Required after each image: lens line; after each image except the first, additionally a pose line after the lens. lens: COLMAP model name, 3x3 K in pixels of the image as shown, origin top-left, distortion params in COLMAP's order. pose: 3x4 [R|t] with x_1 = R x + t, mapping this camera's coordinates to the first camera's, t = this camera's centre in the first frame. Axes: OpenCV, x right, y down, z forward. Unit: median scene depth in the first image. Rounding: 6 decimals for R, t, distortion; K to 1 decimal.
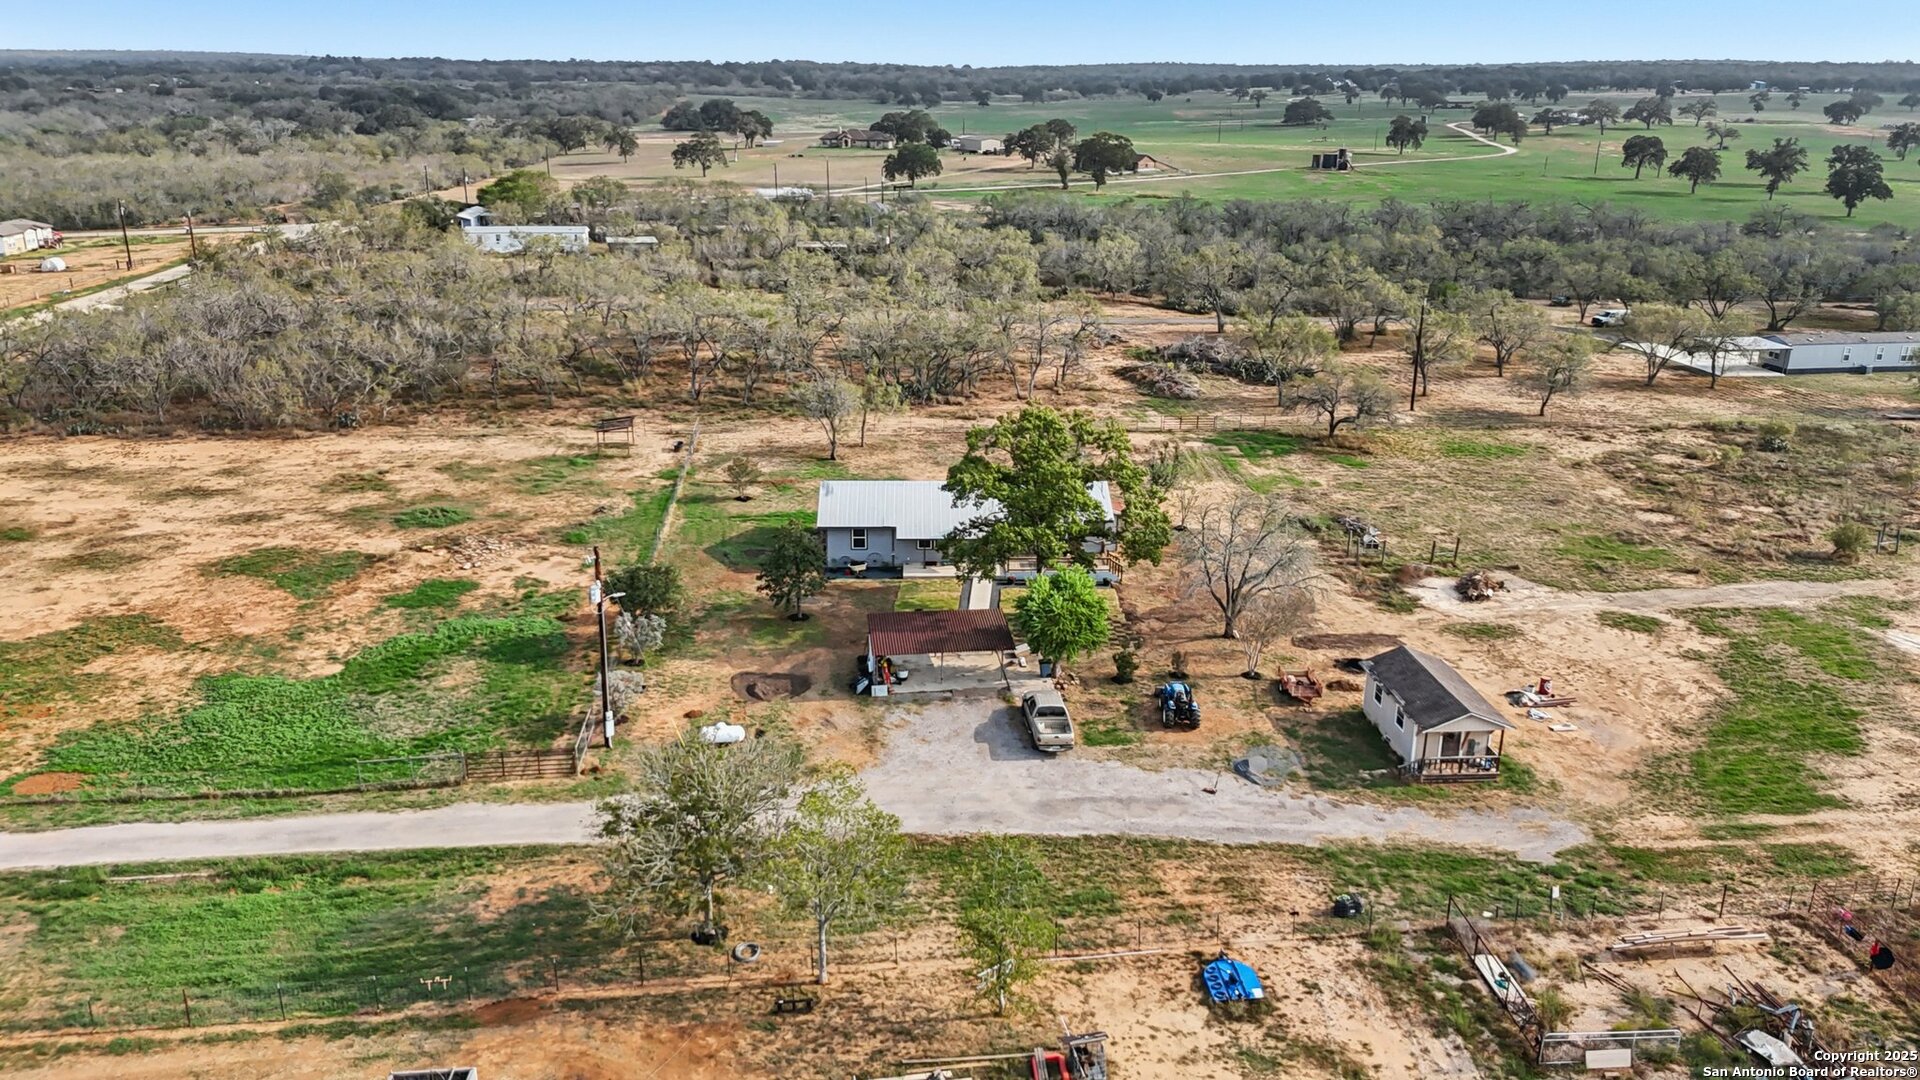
lens RADIAL K [[1414.3, 0, 967.3], [0, 1414.3, 541.3], [0, 0, 1]] dist [0.069039, -0.066315]
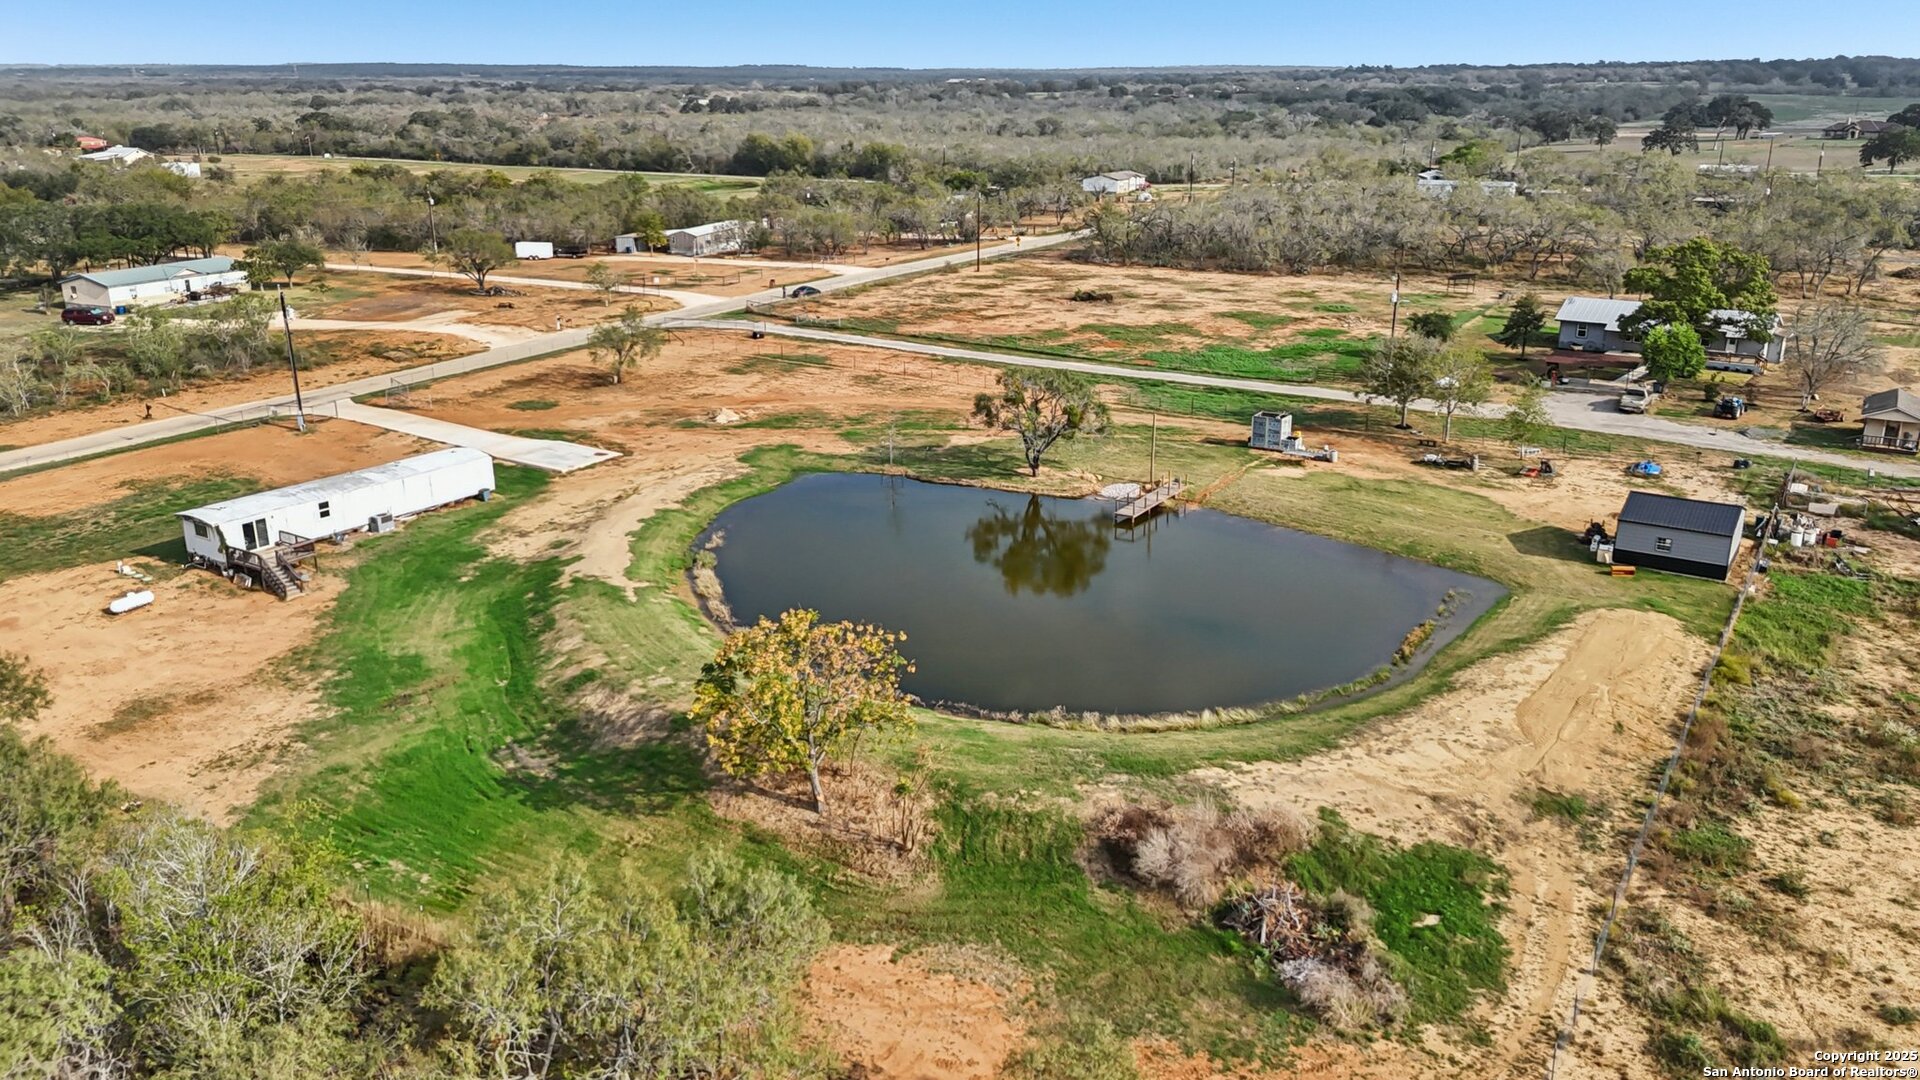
lens RADIAL K [[1431.2, 0, 966.3], [0, 1431.2, 537.9], [0, 0, 1]] dist [0.071094, -0.069763]
pose [[0.792114, 0.177299, -0.584055, 0.351363], [-0.183560, 0.981782, 0.049086, 0.263350], [0.582118, 0.068327, 0.810228, -0.674815]]
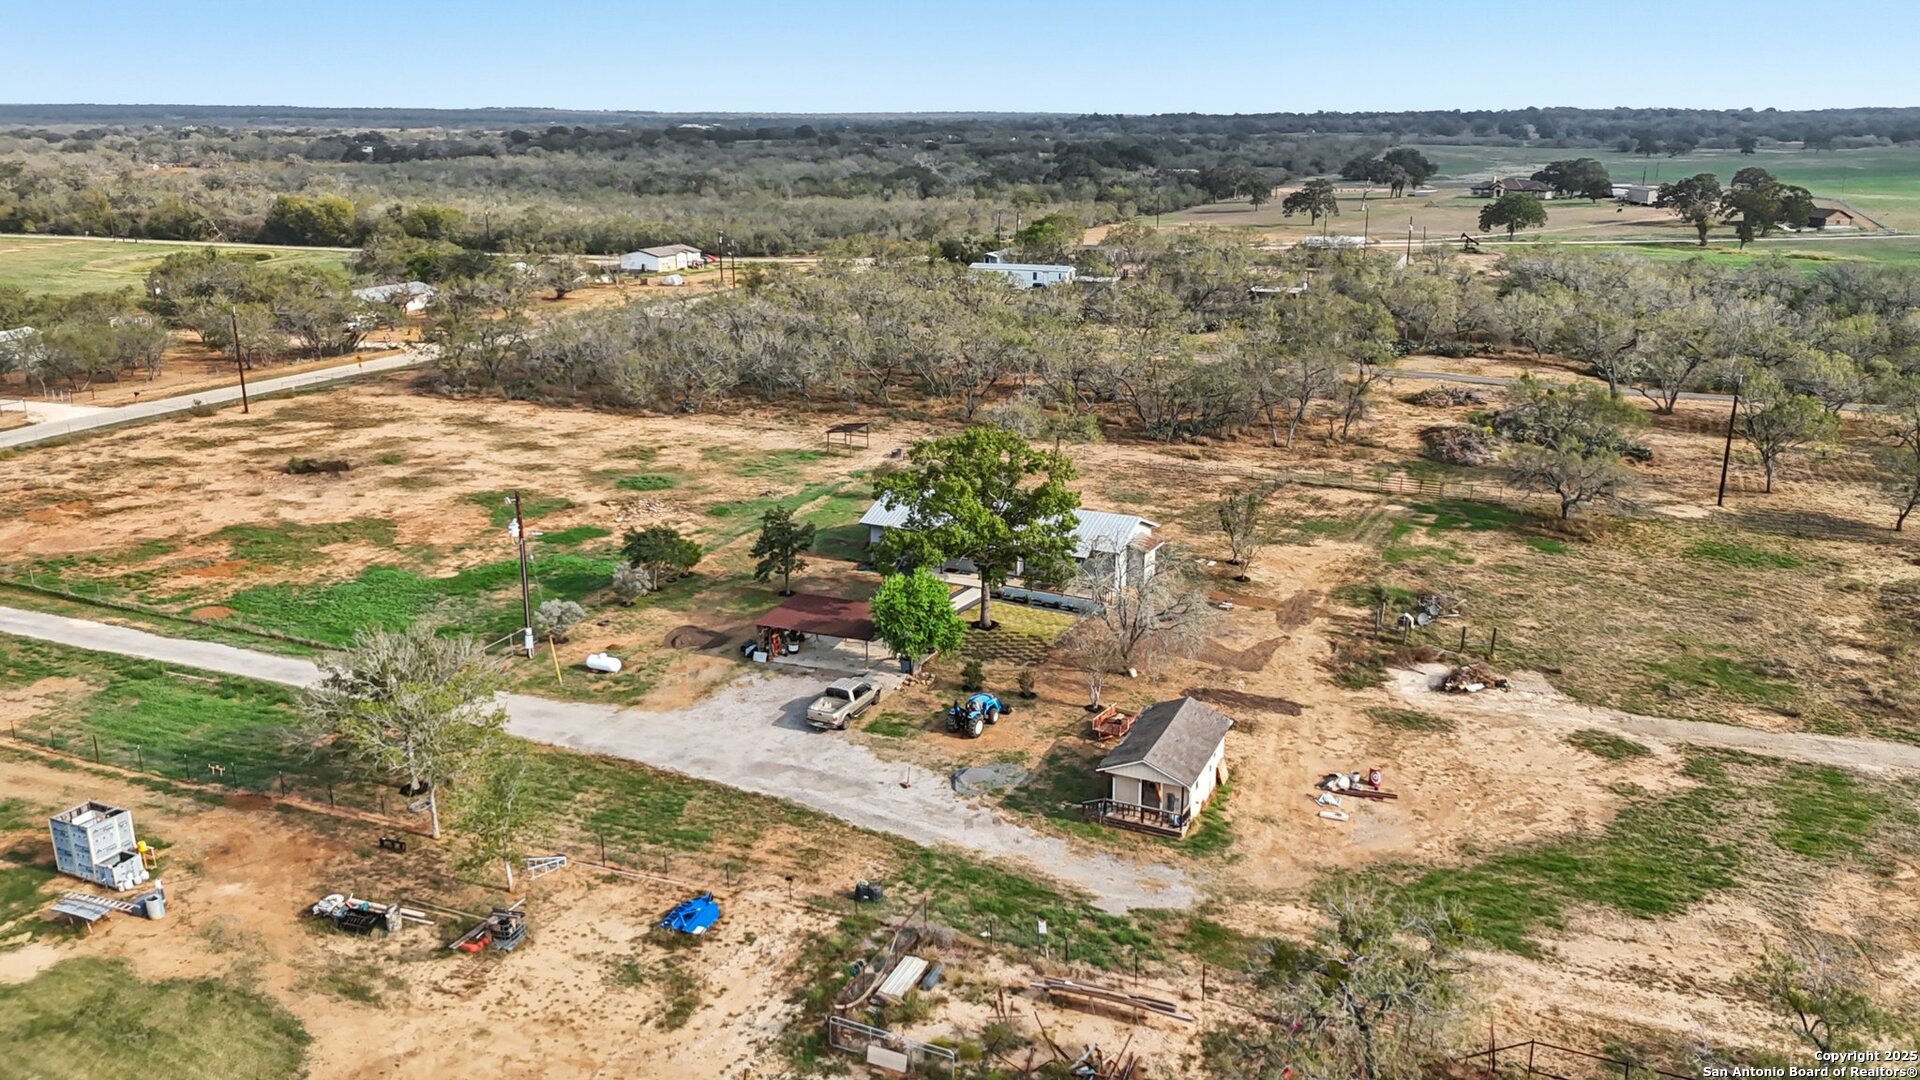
lens RADIAL K [[1431.2, 0, 966.3], [0, 1431.2, 537.9], [0, 0, 1]] dist [0.071094, -0.069763]
pose [[0.874387, 0.127831, -0.468088, 0.472497], [-0.145711, 0.989325, -0.002012, -0.007790], [0.462834, 0.069965, 0.883679, 0.044333]]
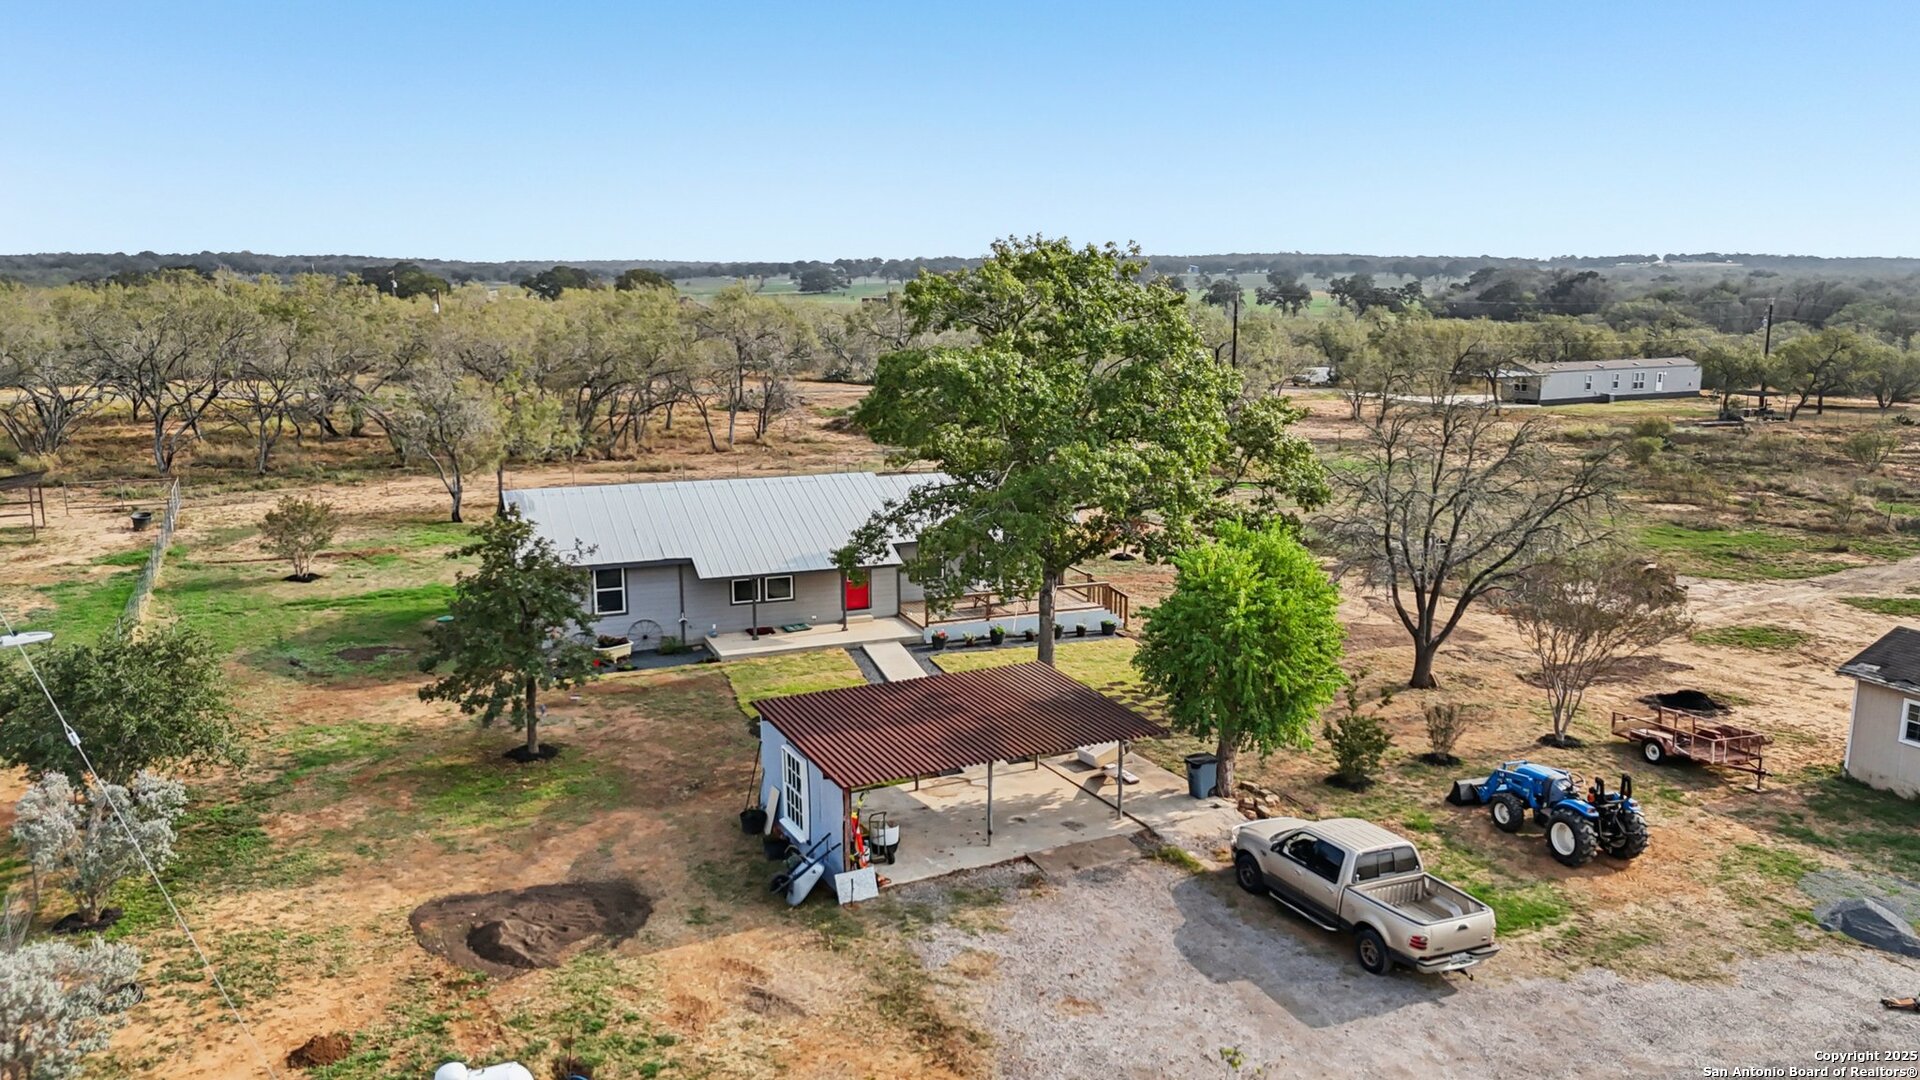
lens RADIAL K [[1431.2, 0, 966.3], [0, 1431.2, 537.9], [0, 0, 1]] dist [0.071094, -0.069763]
pose [[0.939127, -0.069467, 0.336474, -0.121023], [0.115368, 0.986243, -0.118388, 0.049559], [-0.323621, 0.149999, 0.934222, 0.486627]]
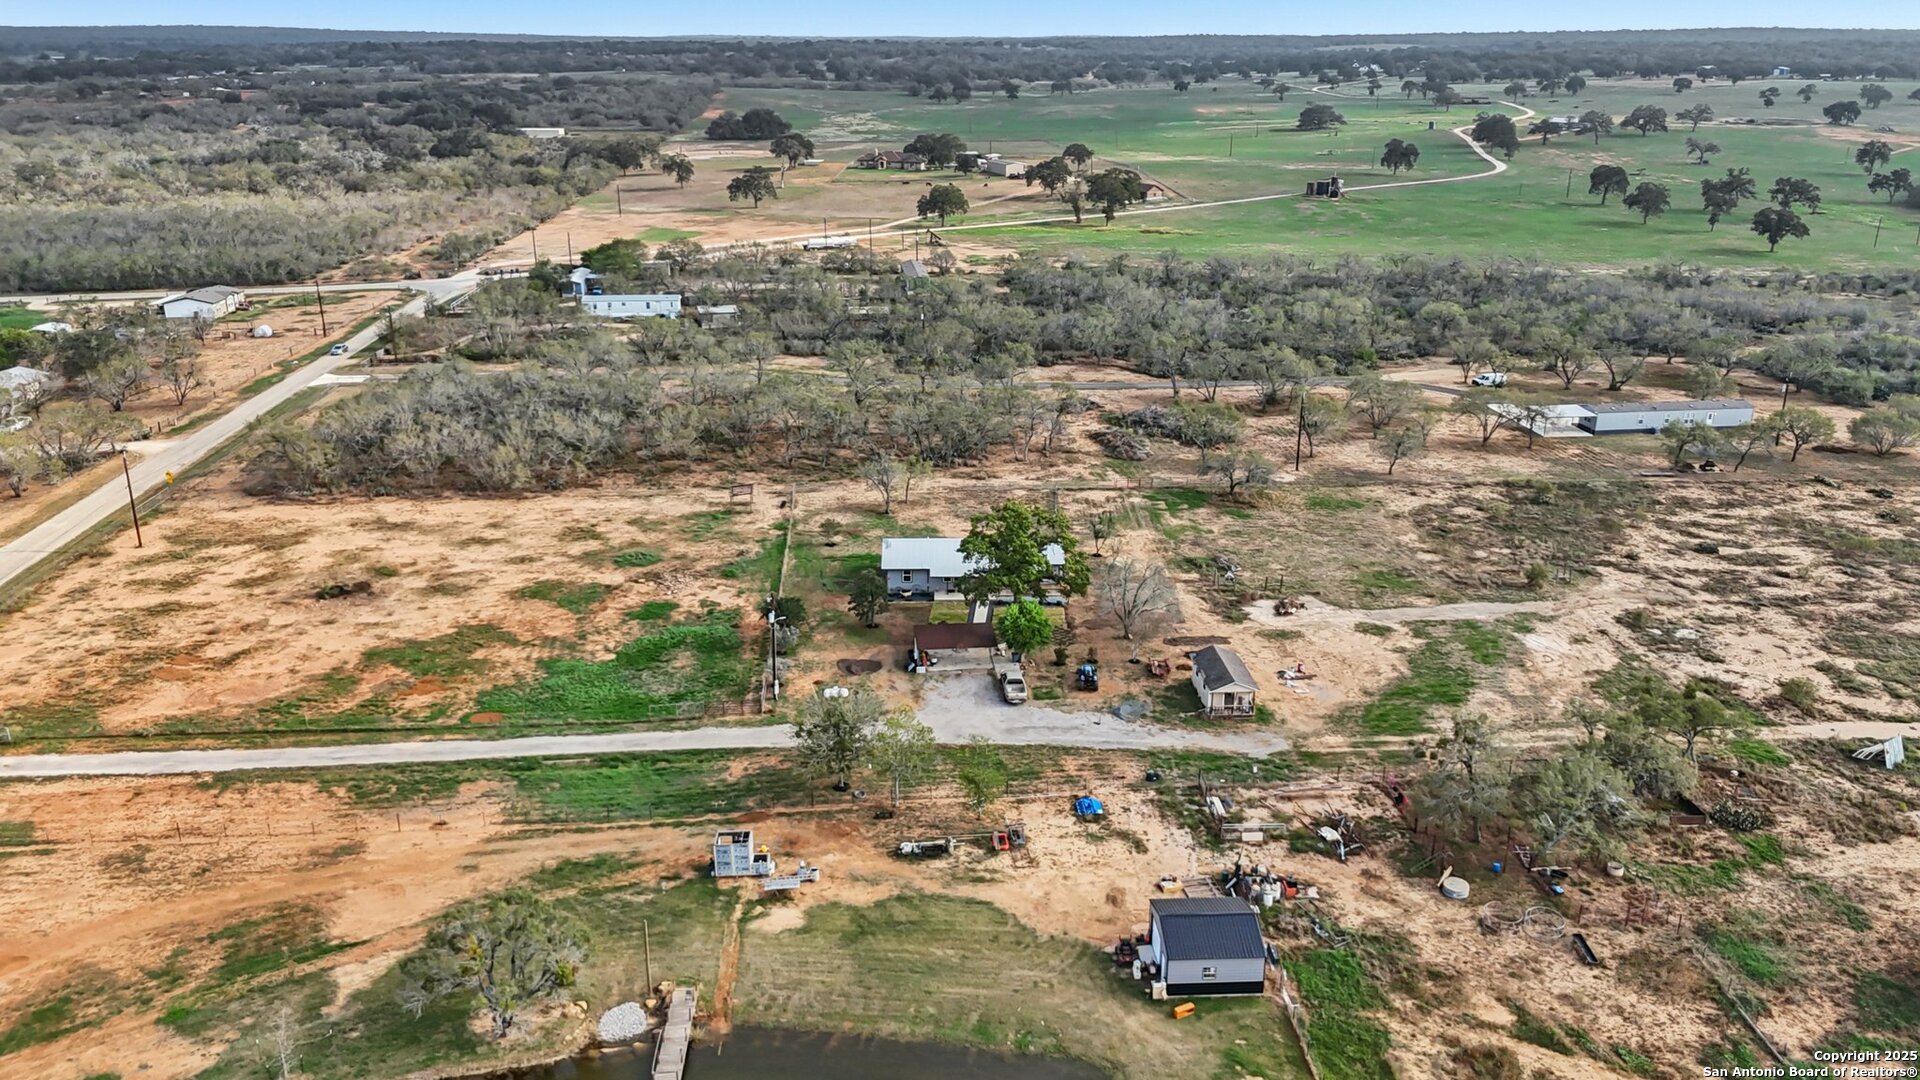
lens RADIAL K [[1461.8, 0, 970.9], [0, 1461.8, 499.4], [0, 0, 1]] dist [0.083524, -0.089273]
pose [[0.999798, -0.000027, -0.020115, 0.029145], [-0.000192, 0.999940, -0.010907, -0.068653], [0.020114, 0.010909, 0.999738, -0.652422]]
